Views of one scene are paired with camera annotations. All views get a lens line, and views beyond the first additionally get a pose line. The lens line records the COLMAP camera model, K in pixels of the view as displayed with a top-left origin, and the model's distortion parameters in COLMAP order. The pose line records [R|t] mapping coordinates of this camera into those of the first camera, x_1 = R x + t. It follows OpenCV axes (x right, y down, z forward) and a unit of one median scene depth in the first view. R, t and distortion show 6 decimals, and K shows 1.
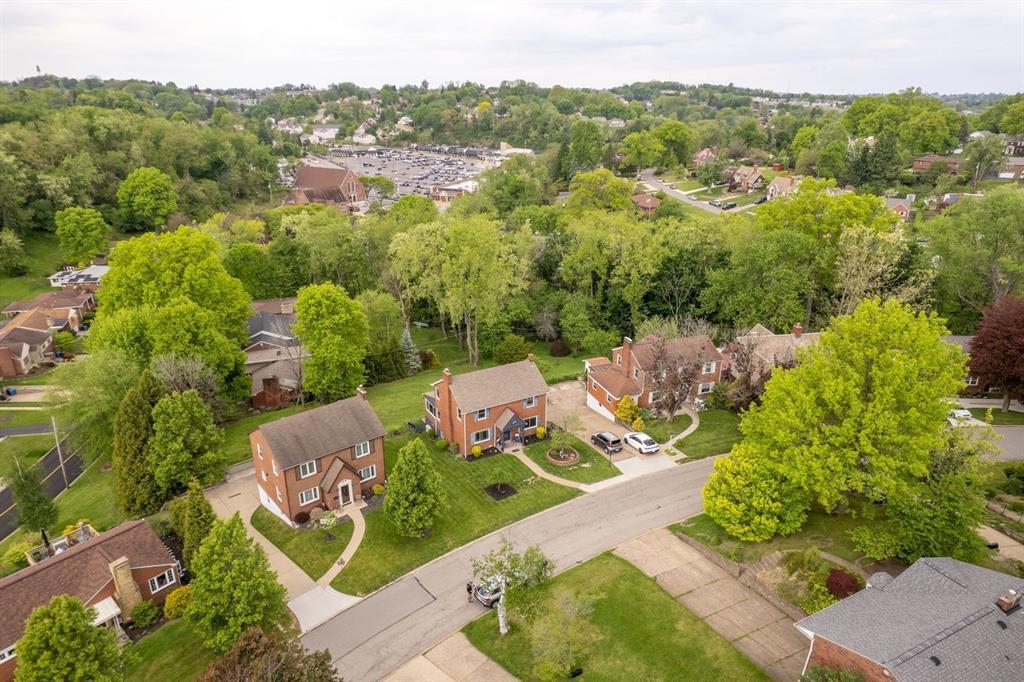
lens RADIAL K [[649.5, 0, 517.3], [0, 649.5, 344.9], [0, 0, 1]] dist [-0.061822, 0.051732]
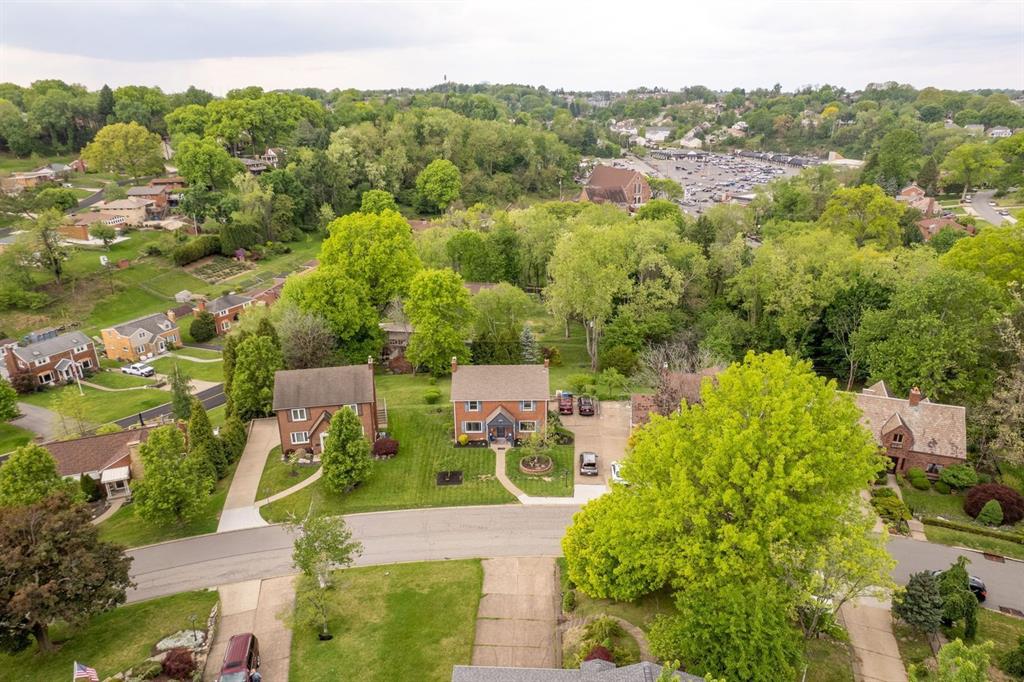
lens RADIAL K [[649.5, 0, 520.7], [0, 649.5, 348.9], [0, 0, 1]] dist [-0.061822, 0.051732]
pose [[0.872000, 0.171168, -0.458605, 0.295450], [-0.170724, 0.984389, 0.042792, -0.025498], [0.458770, 0.040980, 0.887609, 0.066066]]
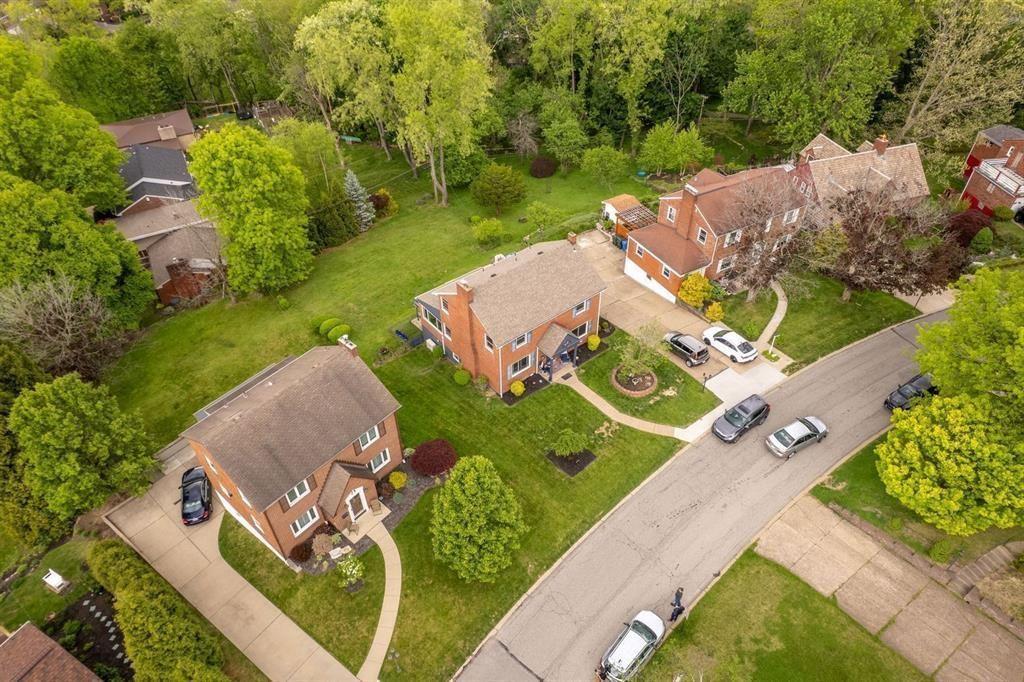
lens RADIAL K [[649.5, 0, 519.6], [0, 649.5, 345.4], [0, 0, 1]] dist [-0.061822, 0.051732]
pose [[0.986989, -0.117935, 0.109290, -0.082883], [0.071325, 0.930311, 0.359770, -0.085450], [-0.144103, -0.347294, 0.926618, 0.221307]]
